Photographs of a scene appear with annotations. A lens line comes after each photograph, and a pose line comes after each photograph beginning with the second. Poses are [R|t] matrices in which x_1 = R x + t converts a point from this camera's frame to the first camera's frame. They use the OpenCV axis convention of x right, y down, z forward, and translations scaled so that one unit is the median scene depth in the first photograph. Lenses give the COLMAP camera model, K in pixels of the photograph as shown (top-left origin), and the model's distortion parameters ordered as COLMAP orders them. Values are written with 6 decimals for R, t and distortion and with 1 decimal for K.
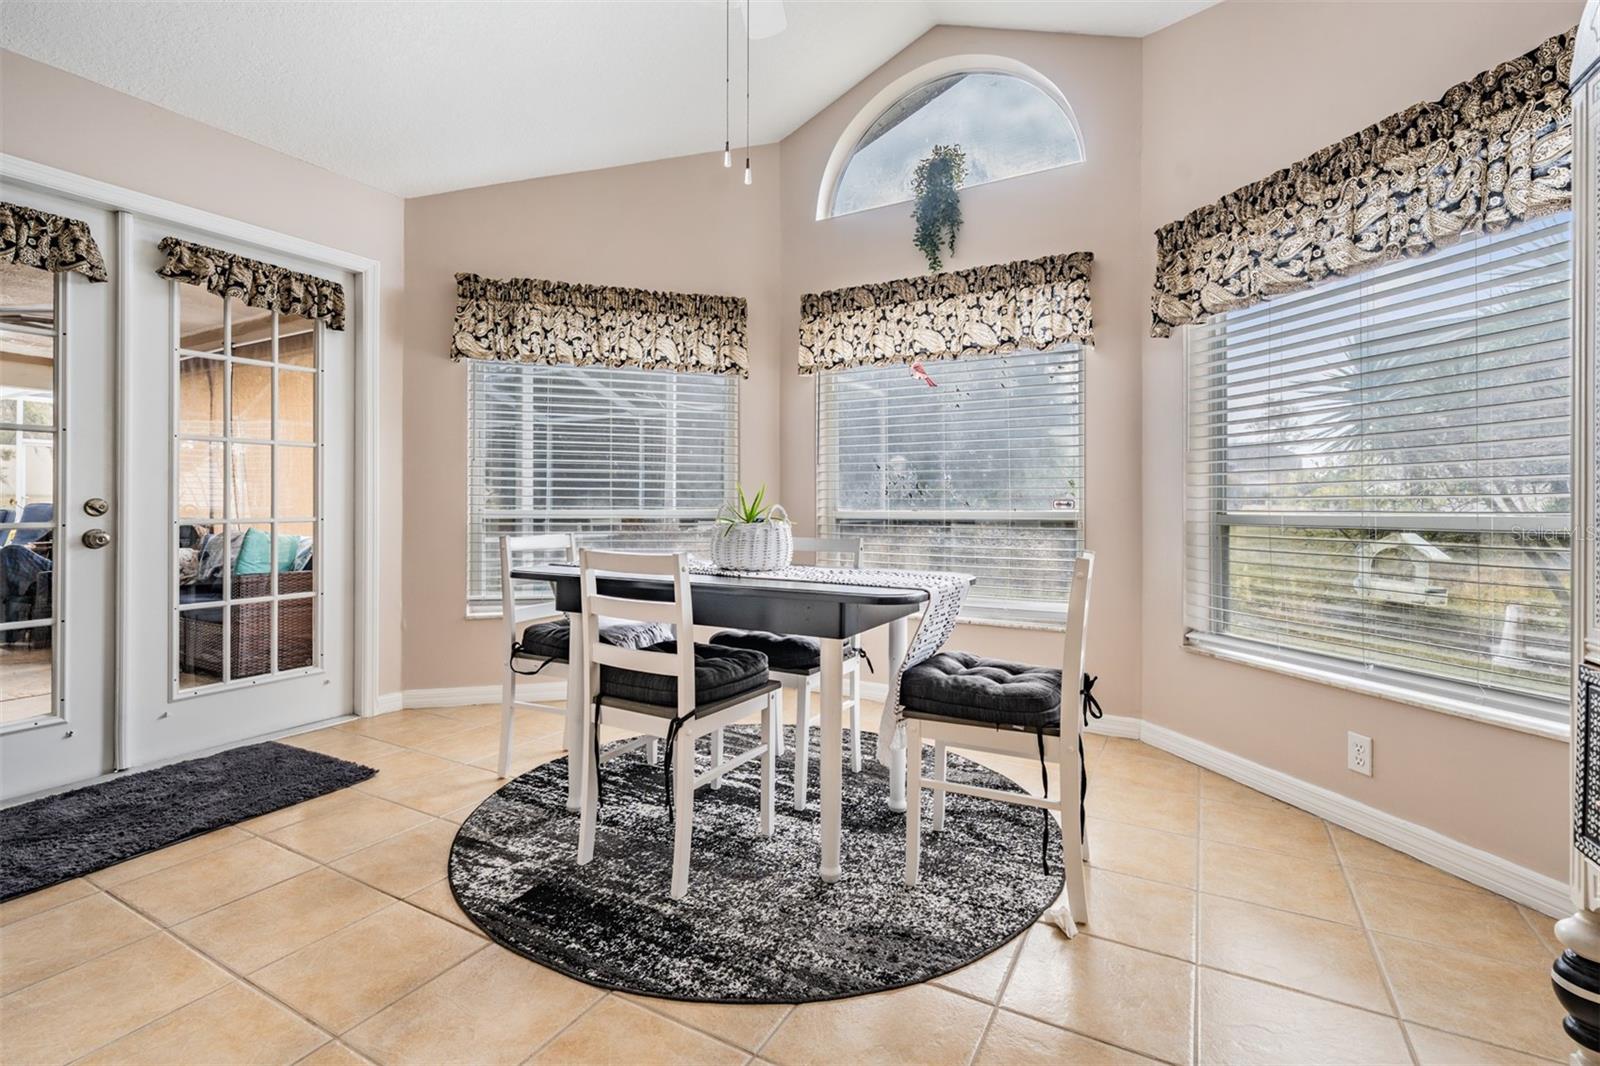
lens RADIAL K [[715.4, 0, 798.7], [0, 715.4, 503.2], [0, 0, 1]] dist [0.004114, -0.001766]
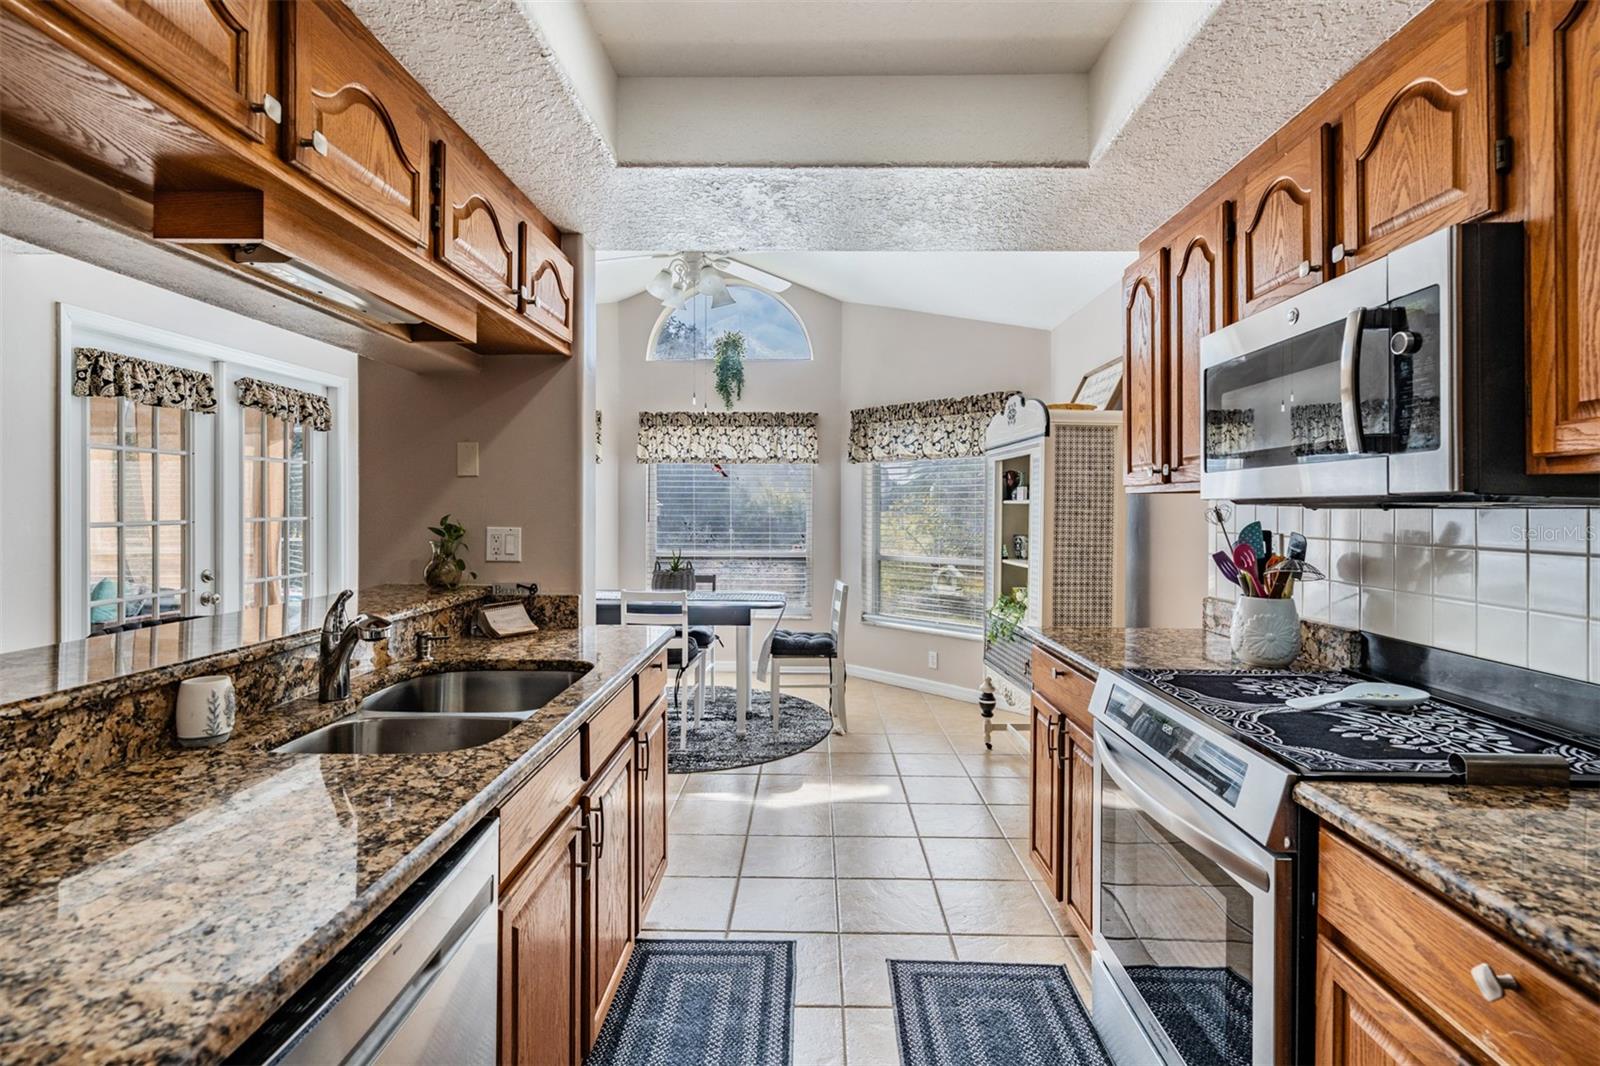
lens RADIAL K [[715.4, 0, 784.5], [0, 715.4, 527.9], [0, 0, 1]] dist [0.004114, -0.001766]
pose [[0.891797, -0.011769, 0.452283, -0.586063], [-0.001517, 0.999578, 0.029002, -0.124749], [-0.452433, -0.026550, 0.891403, -0.712825]]
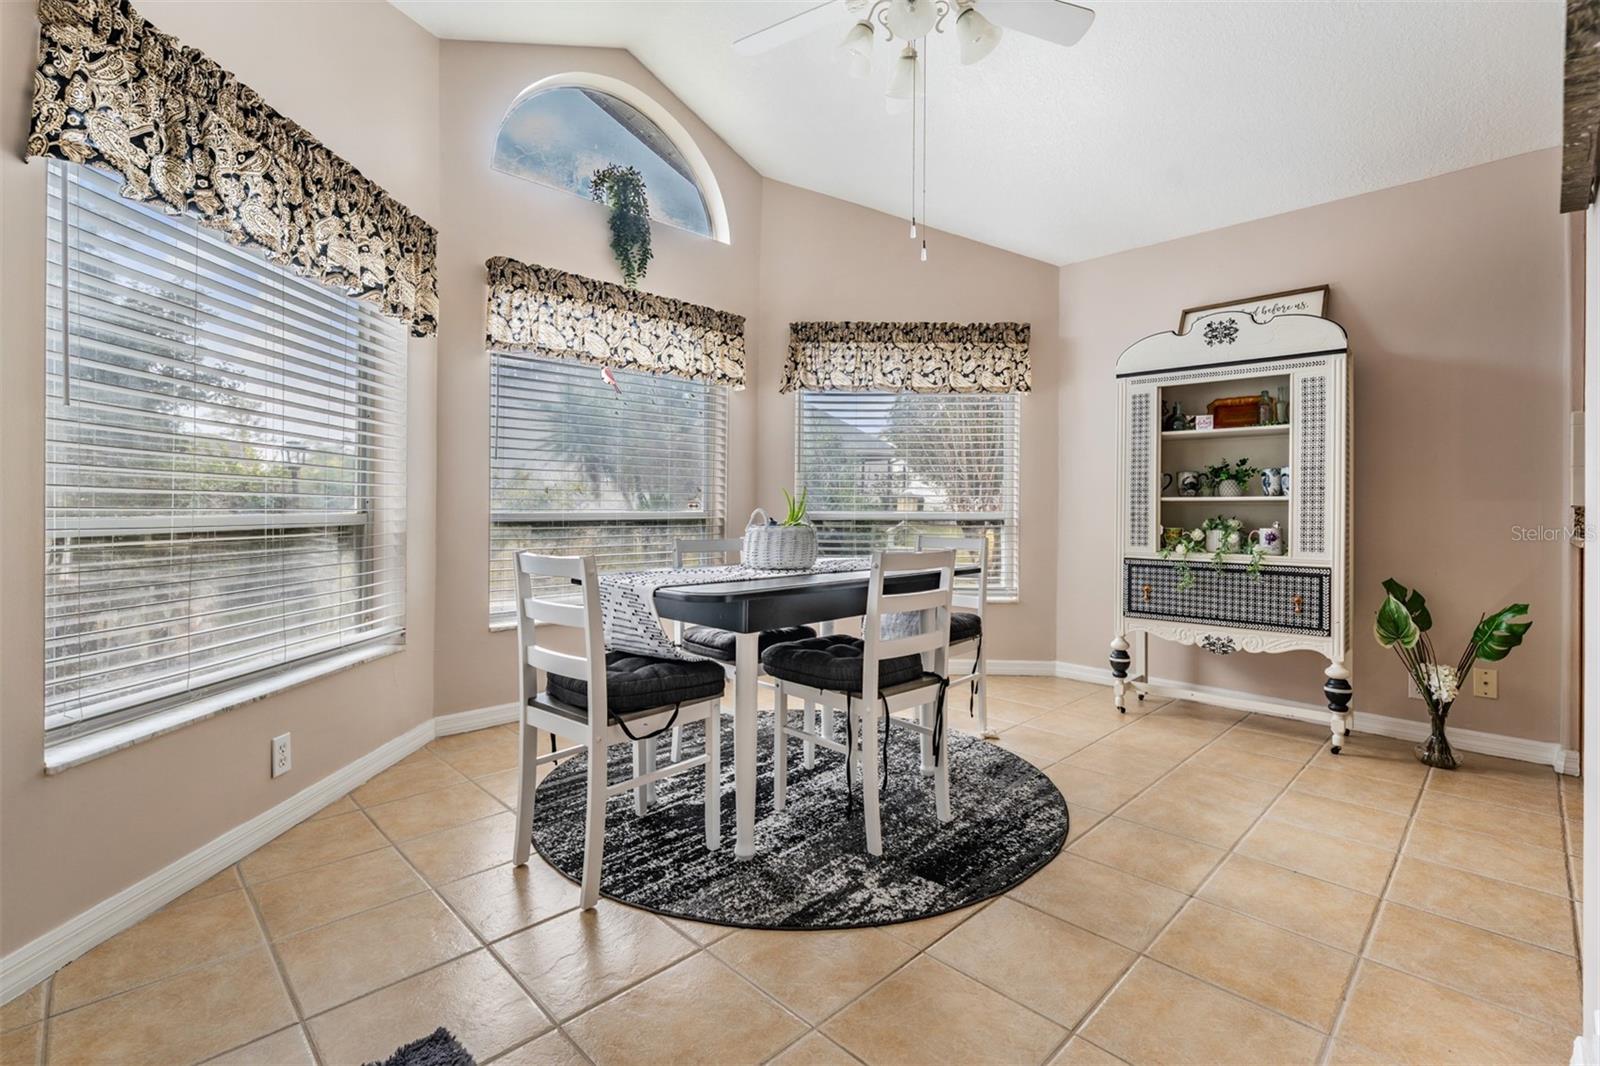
lens RADIAL K [[715.4, 0, 784.0], [0, 715.4, 509.3], [0, 0, 1]] dist [0.004114, -0.001766]
pose [[0.299906, -0.006383, 0.953947, -0.986778], [-0.009159, 0.999912, 0.009570, -0.006703], [-0.953925, -0.011608, 0.299821, 0.607808]]
